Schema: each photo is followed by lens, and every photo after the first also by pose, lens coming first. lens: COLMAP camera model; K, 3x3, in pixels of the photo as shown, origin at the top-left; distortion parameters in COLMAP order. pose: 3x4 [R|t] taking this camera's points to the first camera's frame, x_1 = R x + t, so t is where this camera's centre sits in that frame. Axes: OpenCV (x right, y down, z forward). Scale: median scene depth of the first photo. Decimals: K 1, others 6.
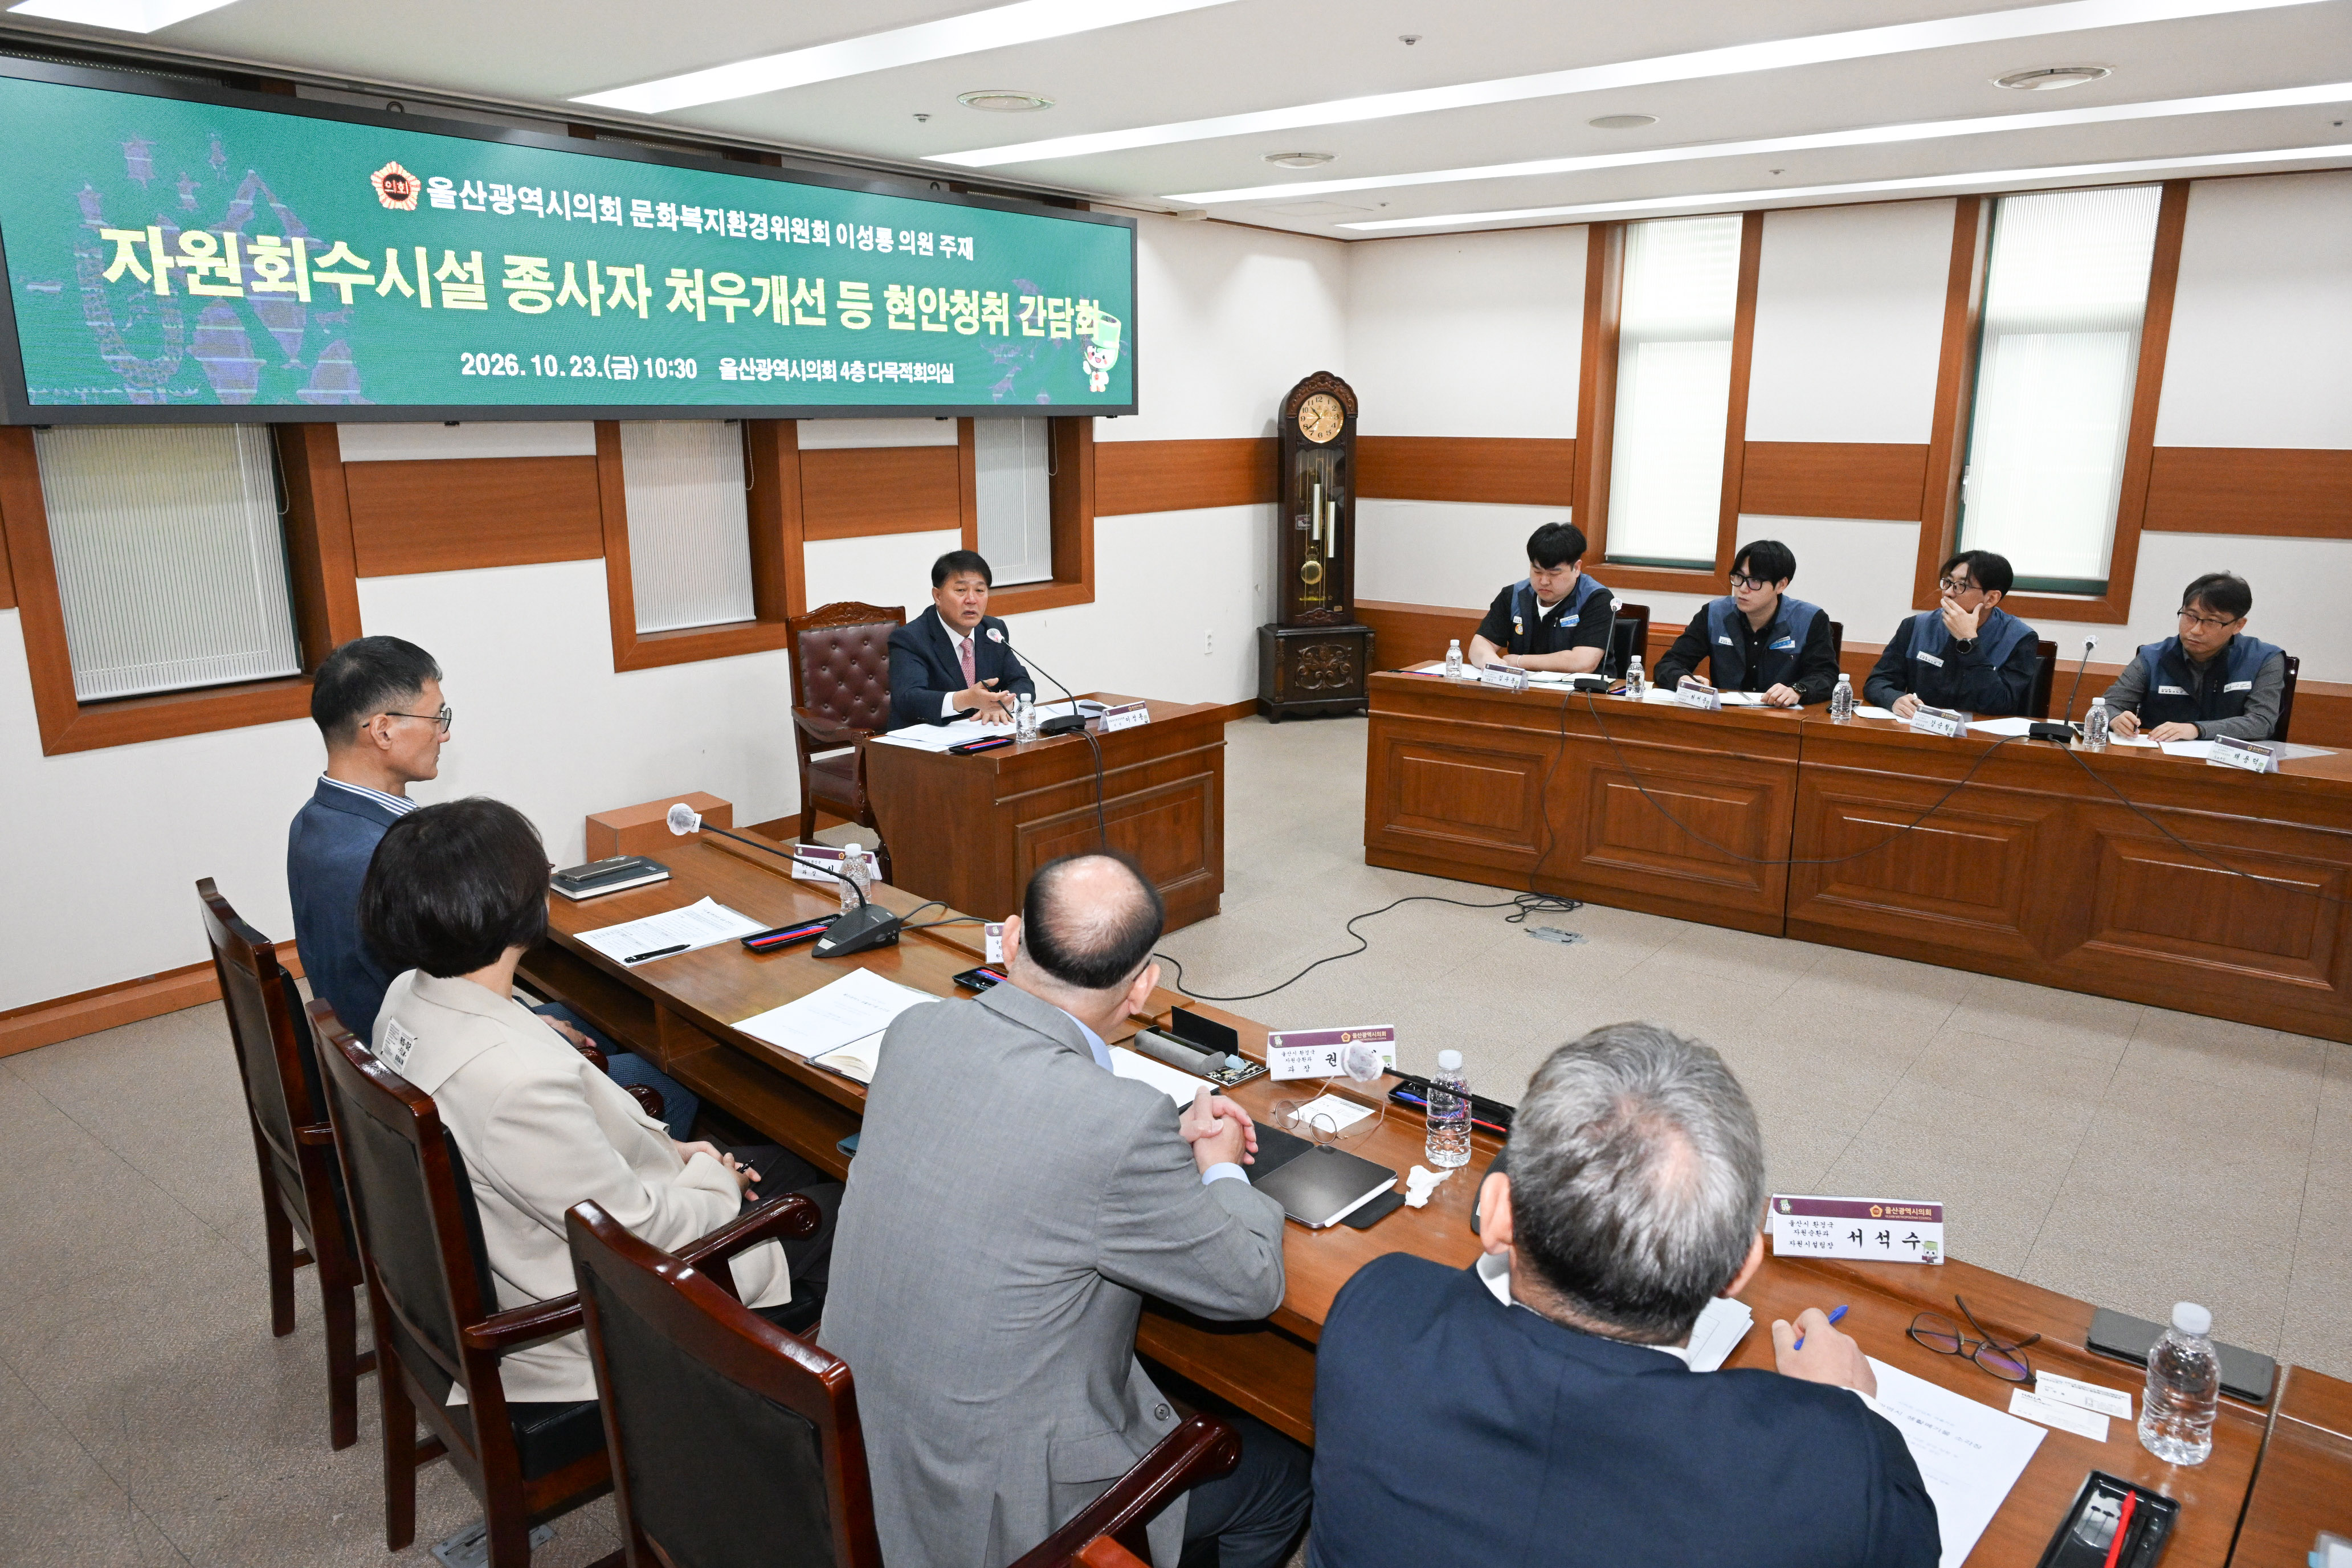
lens RADIAL K [[1565.0, 0, 1177.3], [0, 1565.0, 775.9], [0, 0, 1]] dist [0.009874, -0.010802]
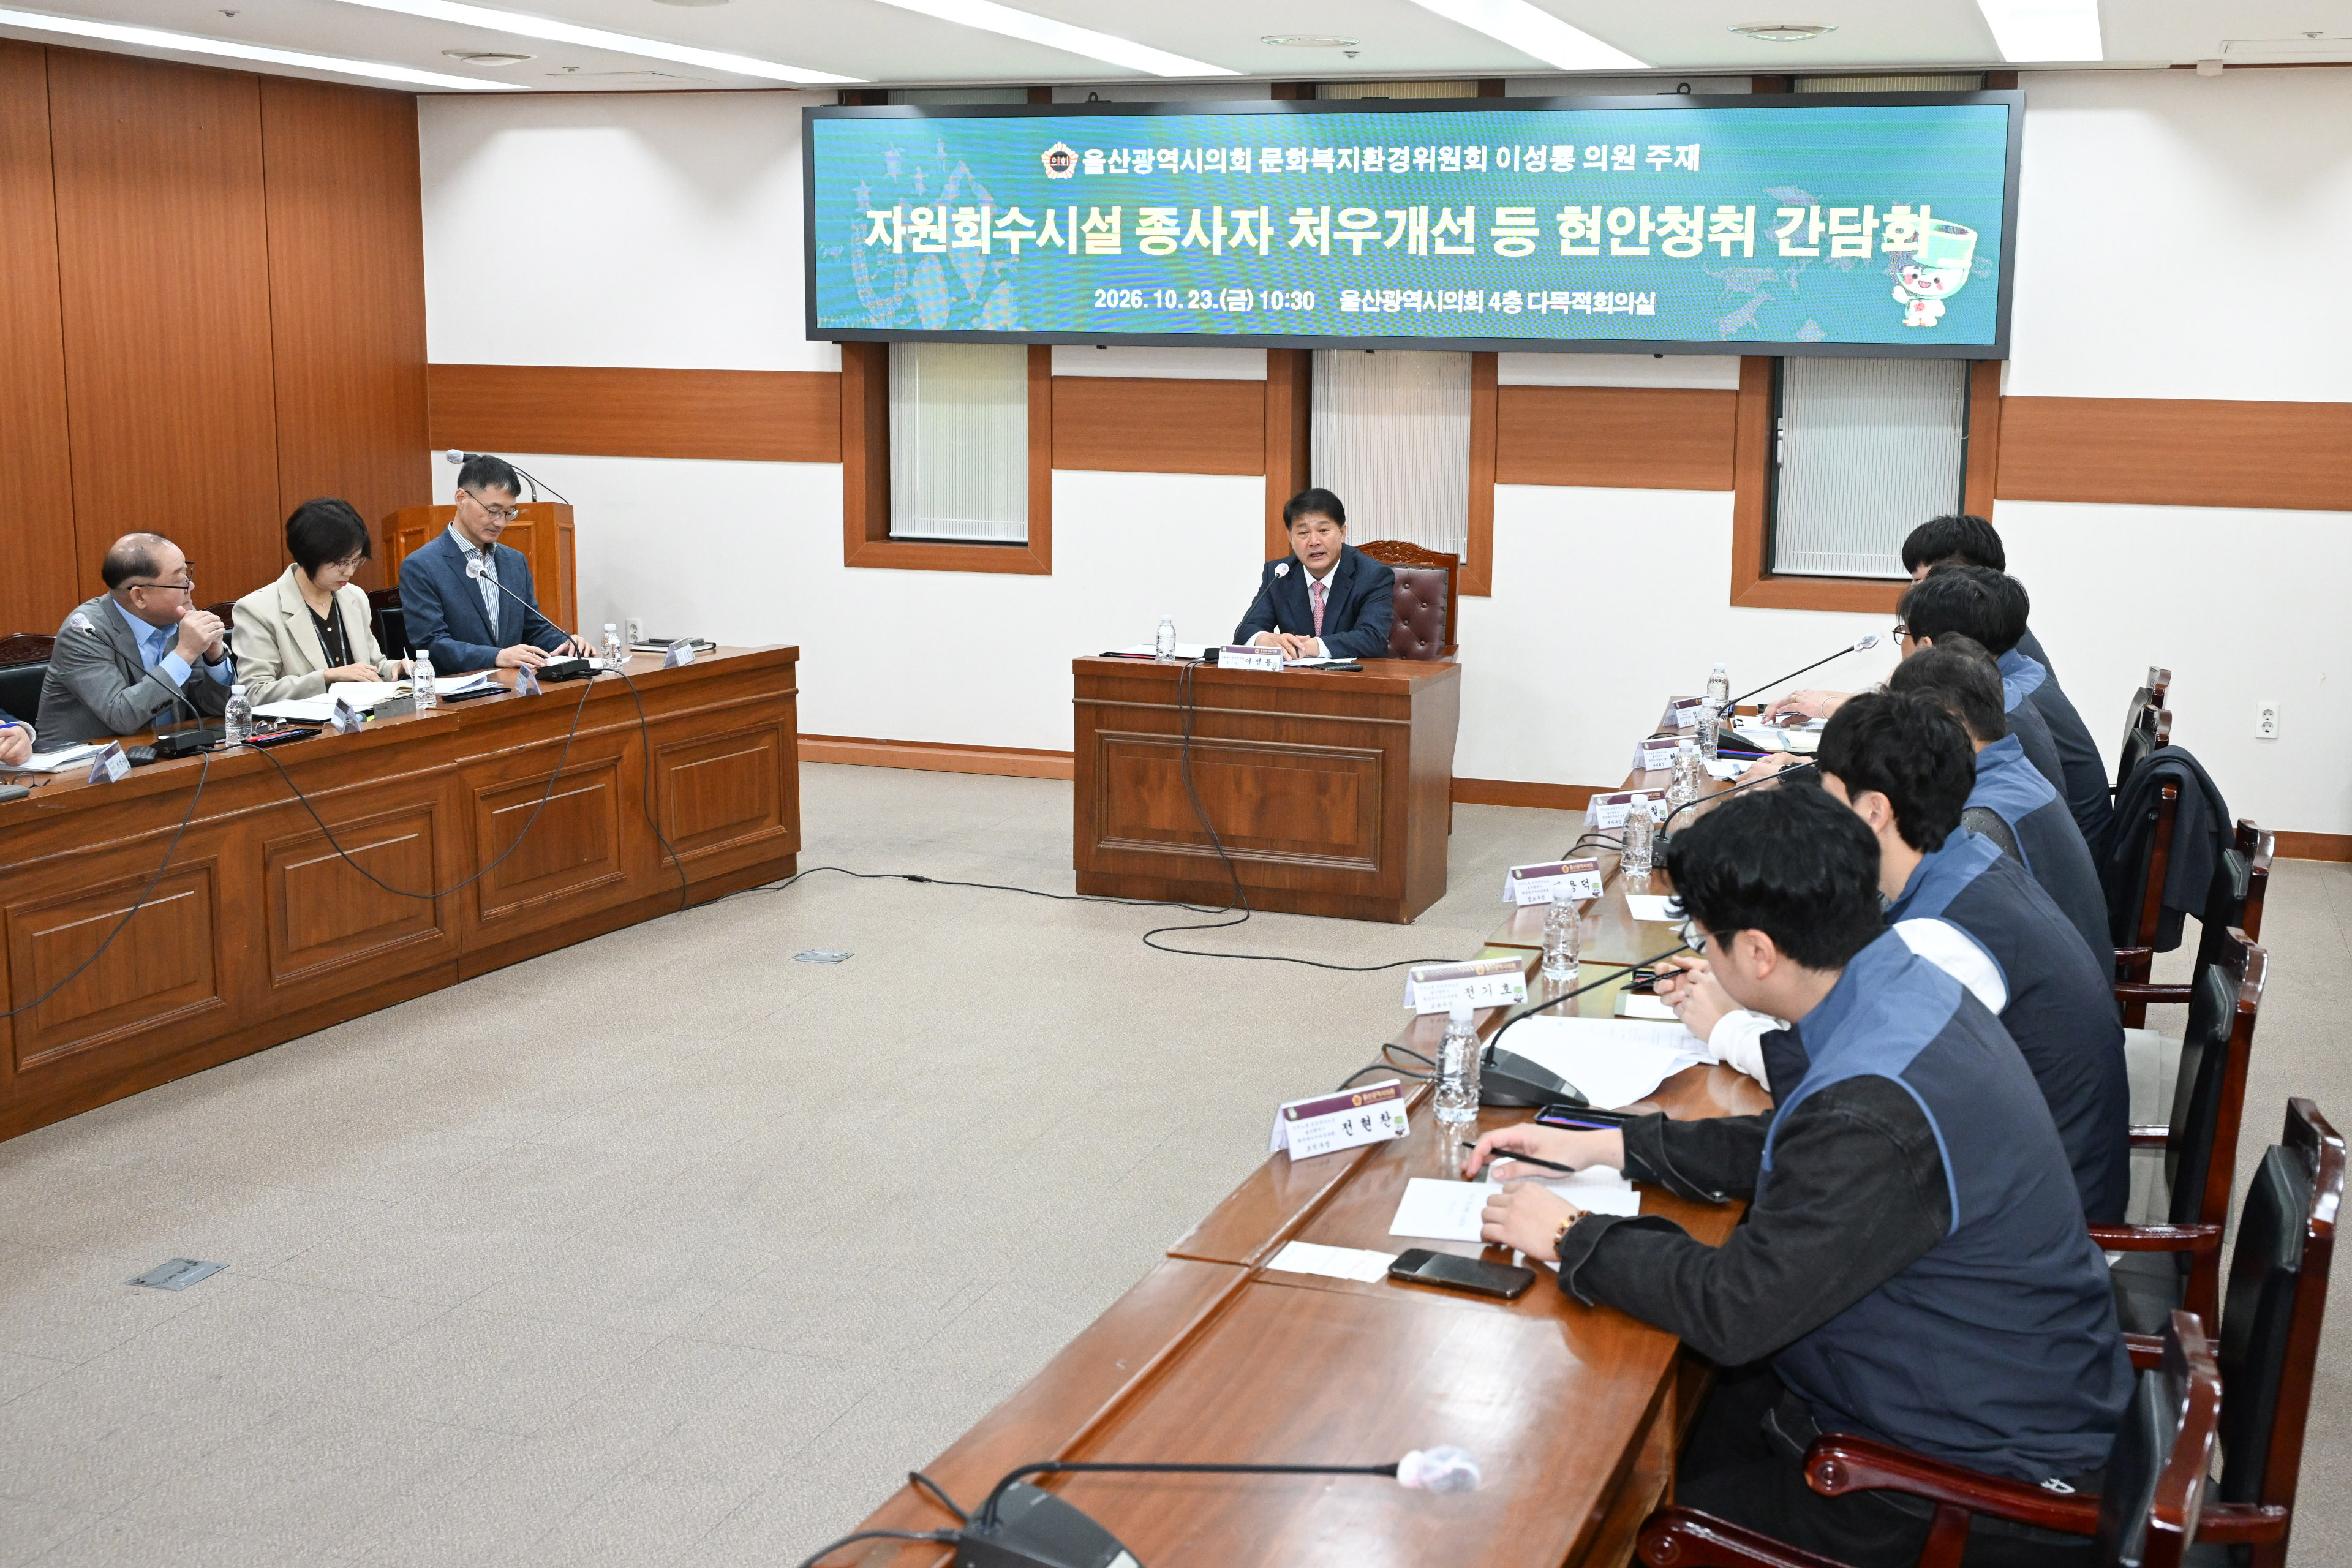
lens RADIAL K [[2605.6, 0, 1258.8], [0, 2605.6, 743.5], [0, 0, 1]] dist [0.001984, 0.000000]
pose [[0.344975, 0.157339, -0.925331, 1.292255], [-0.228108, 0.970348, 0.079952, -0.103253], [0.910472, 0.183494, 0.370636, 0.374906]]
